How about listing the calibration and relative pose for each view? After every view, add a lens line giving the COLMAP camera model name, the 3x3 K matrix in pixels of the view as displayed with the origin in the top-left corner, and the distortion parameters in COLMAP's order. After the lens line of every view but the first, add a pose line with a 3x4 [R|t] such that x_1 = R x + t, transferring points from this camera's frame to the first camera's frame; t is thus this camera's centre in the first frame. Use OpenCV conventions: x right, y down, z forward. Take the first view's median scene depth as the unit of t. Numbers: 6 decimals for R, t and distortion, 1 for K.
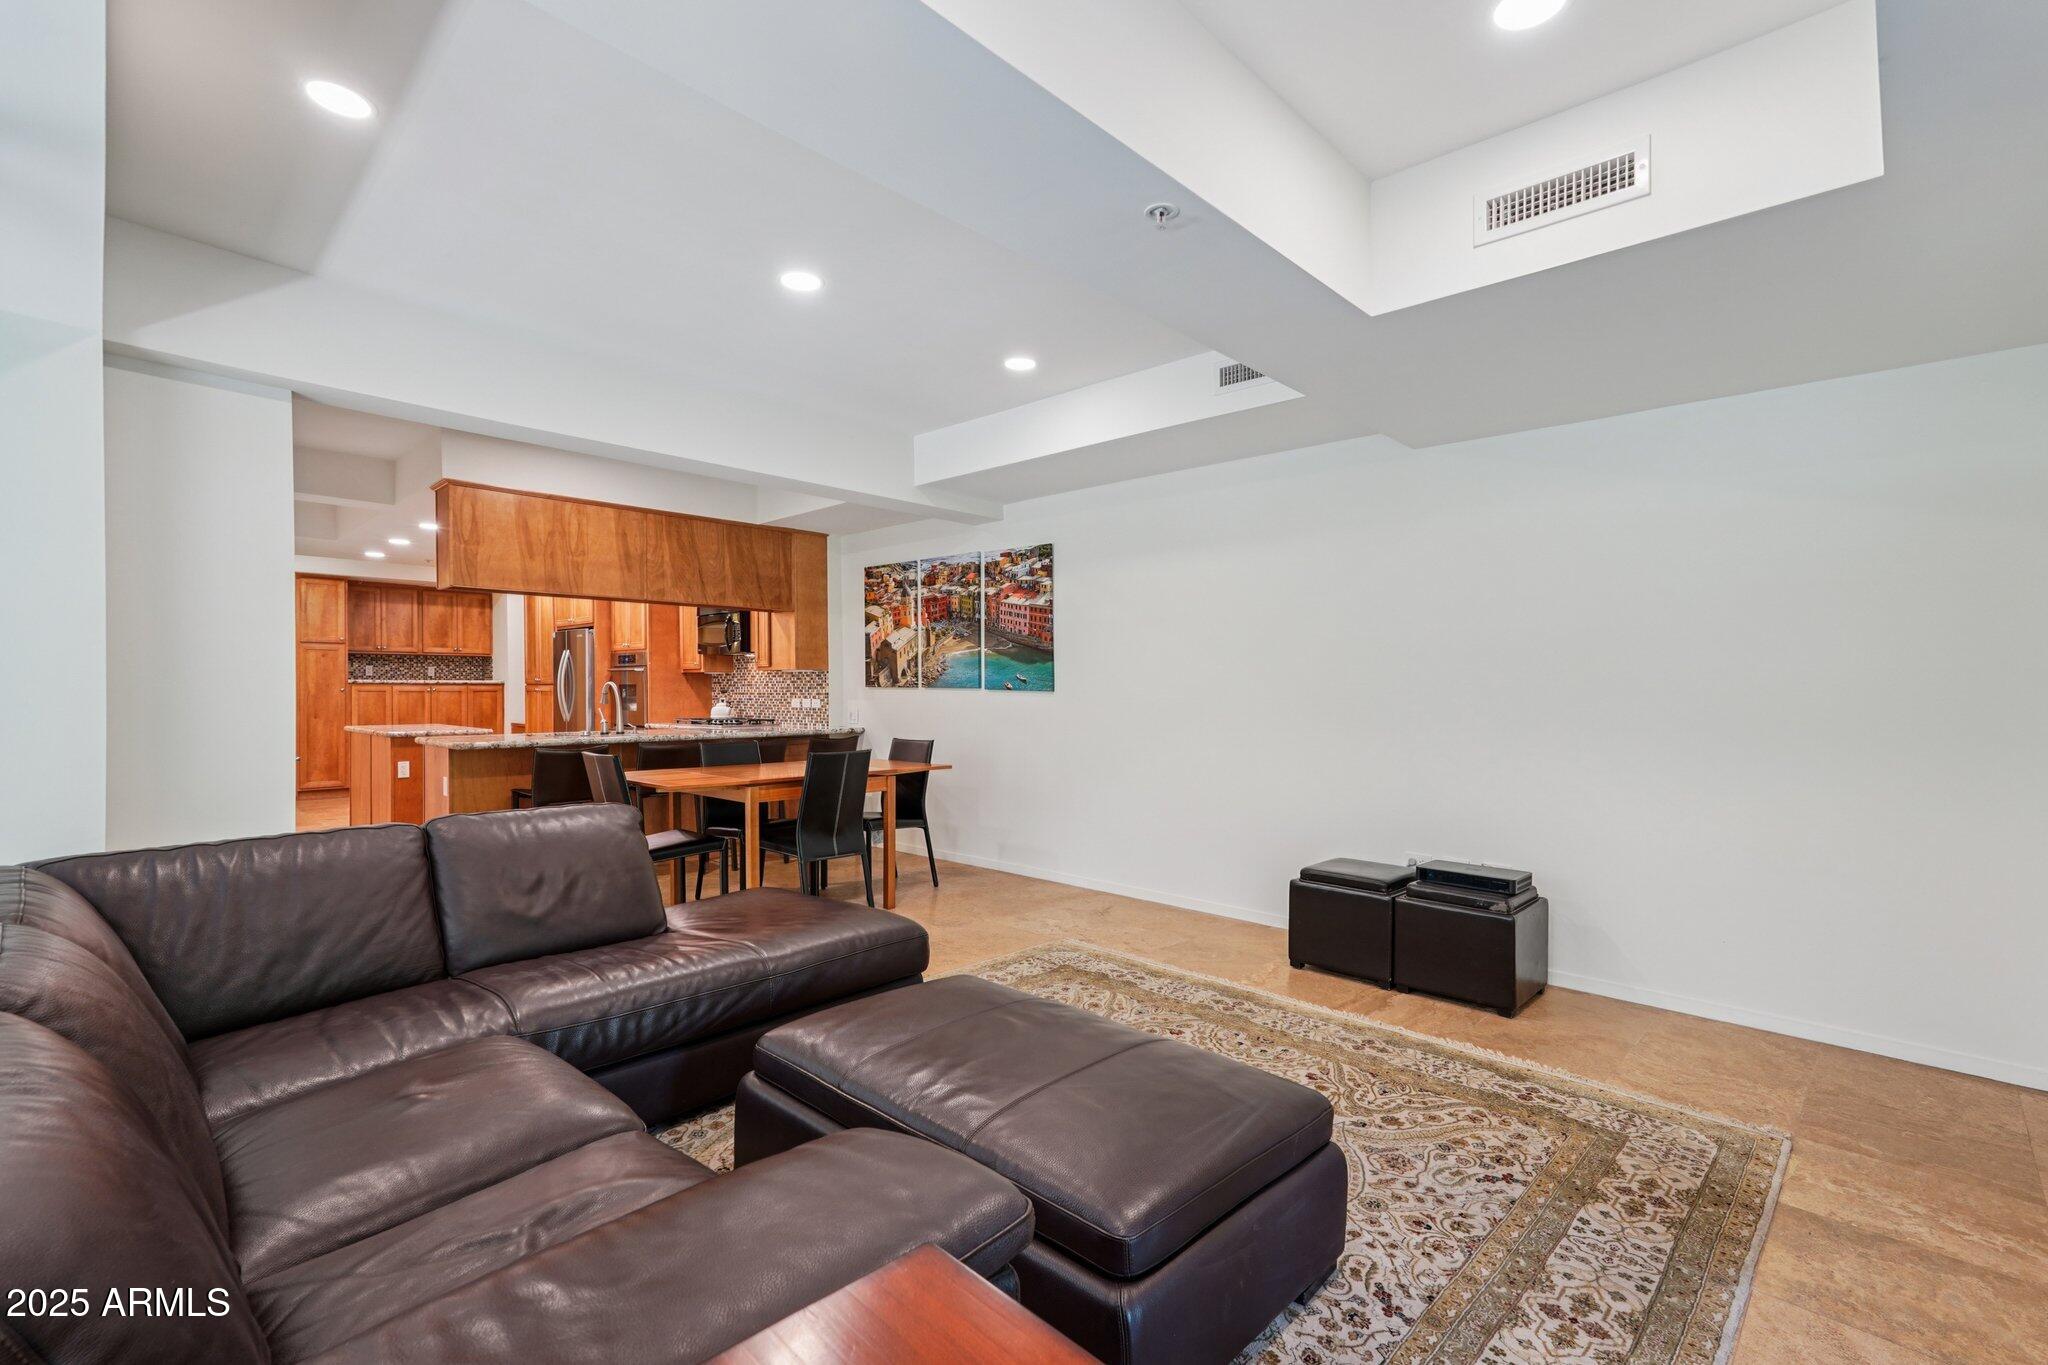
lens RADIAL K [[914.6, 0, 1018.9], [0, 914.6, 687.6], [0, 0, 1]] dist [-0.002010, -0.000150]
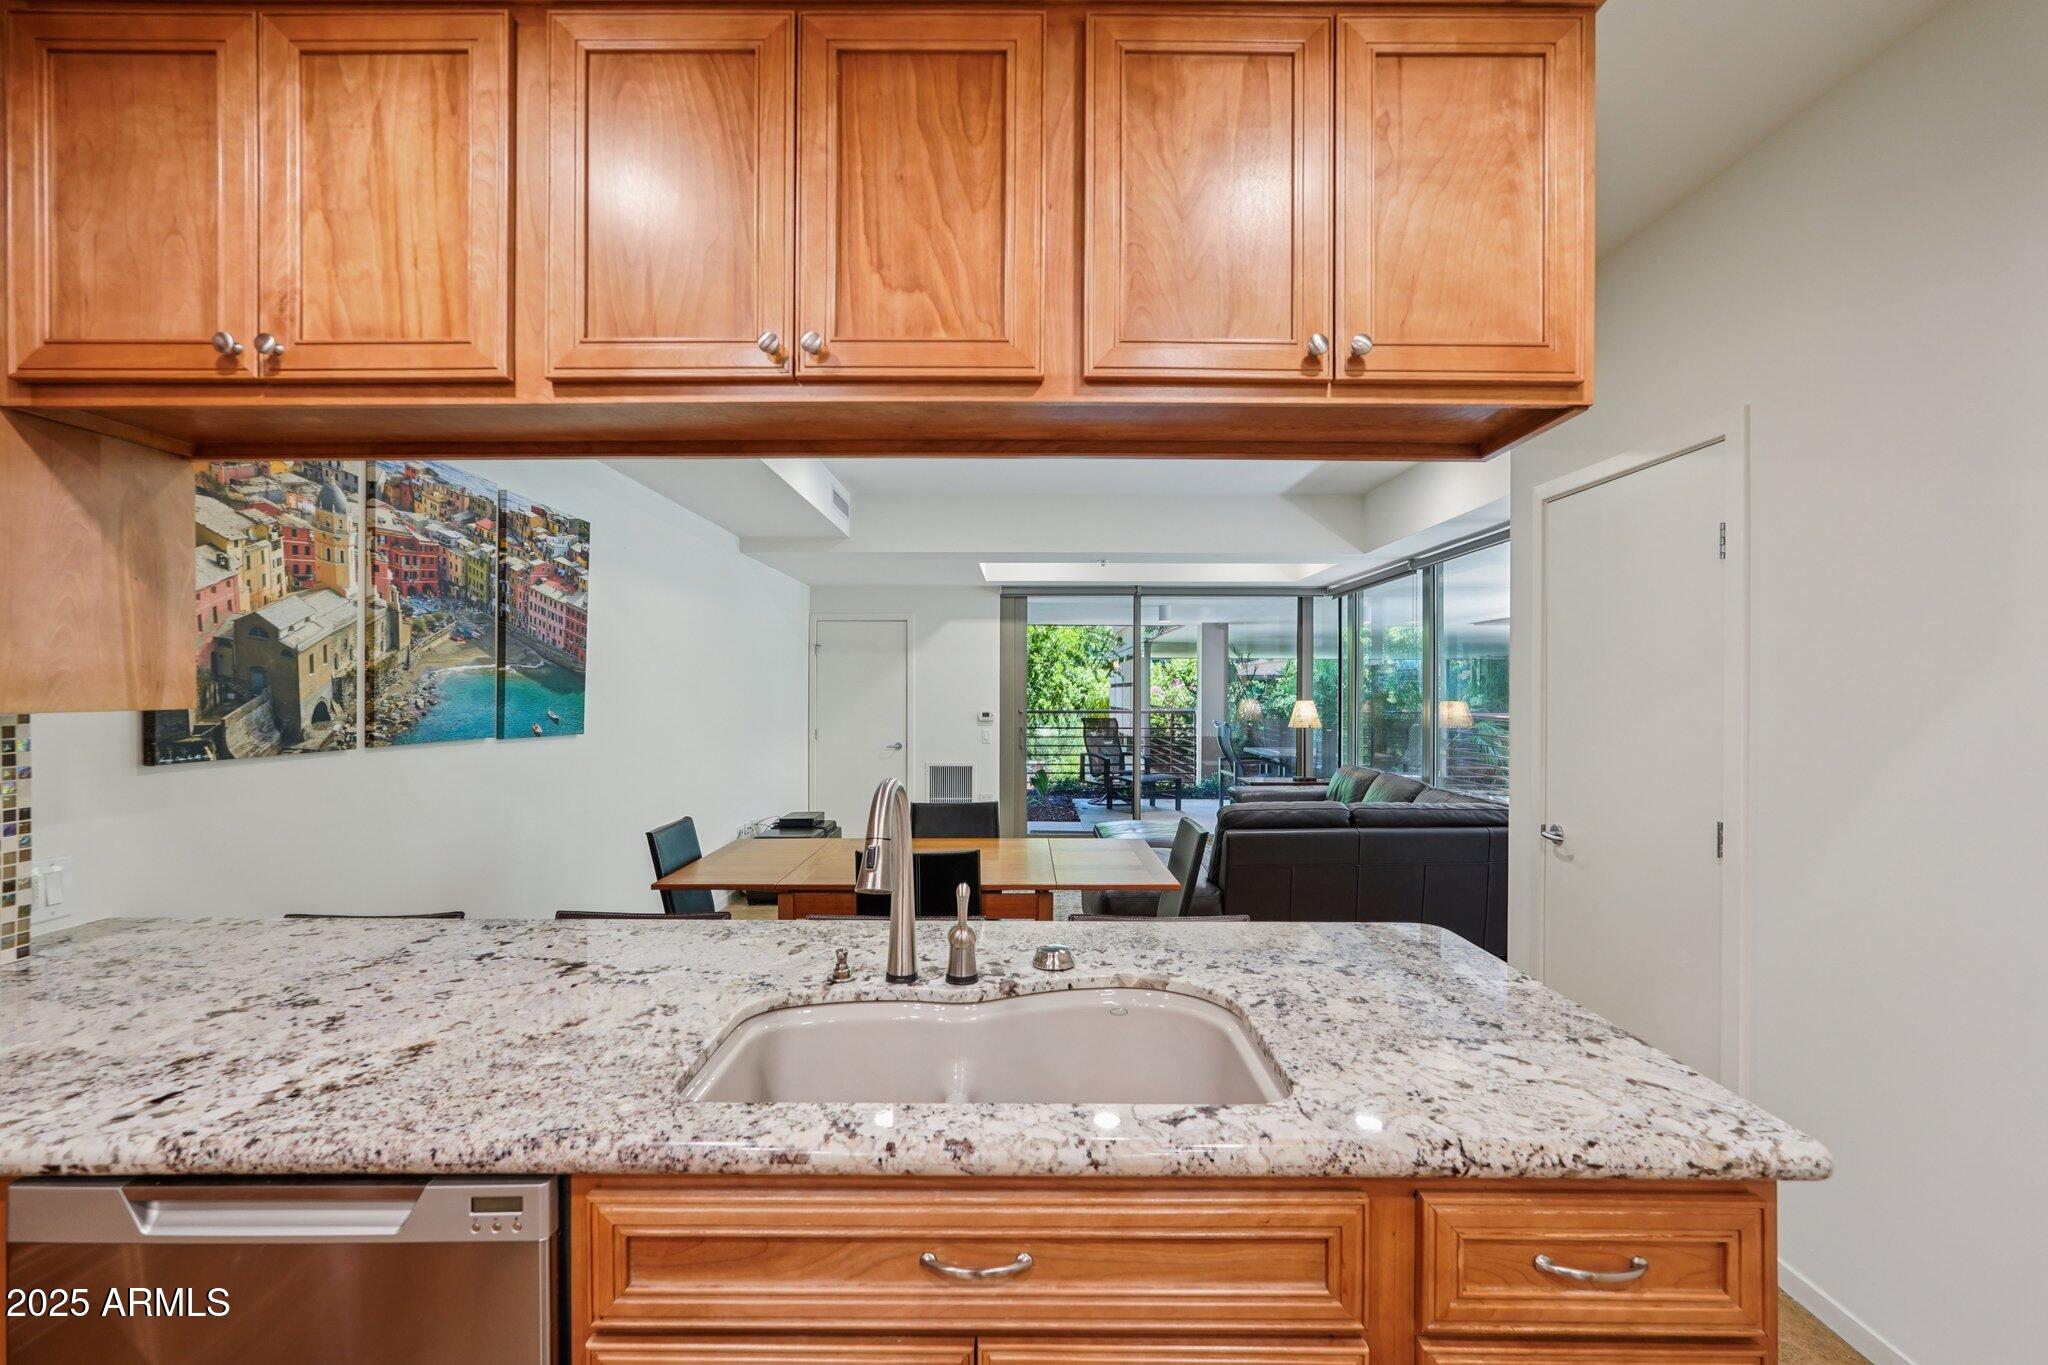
lens RADIAL K [[914.6, 0, 1023.1], [0, 914.6, 687.8], [0, 0, 1]] dist [-0.002010, -0.000150]
pose [[-0.696905, 0.001346, 0.717162, -0.599201], [0.003378, 0.999993, 0.001406, -0.026384], [-0.717155, 0.003403, -0.696905, 1.070693]]
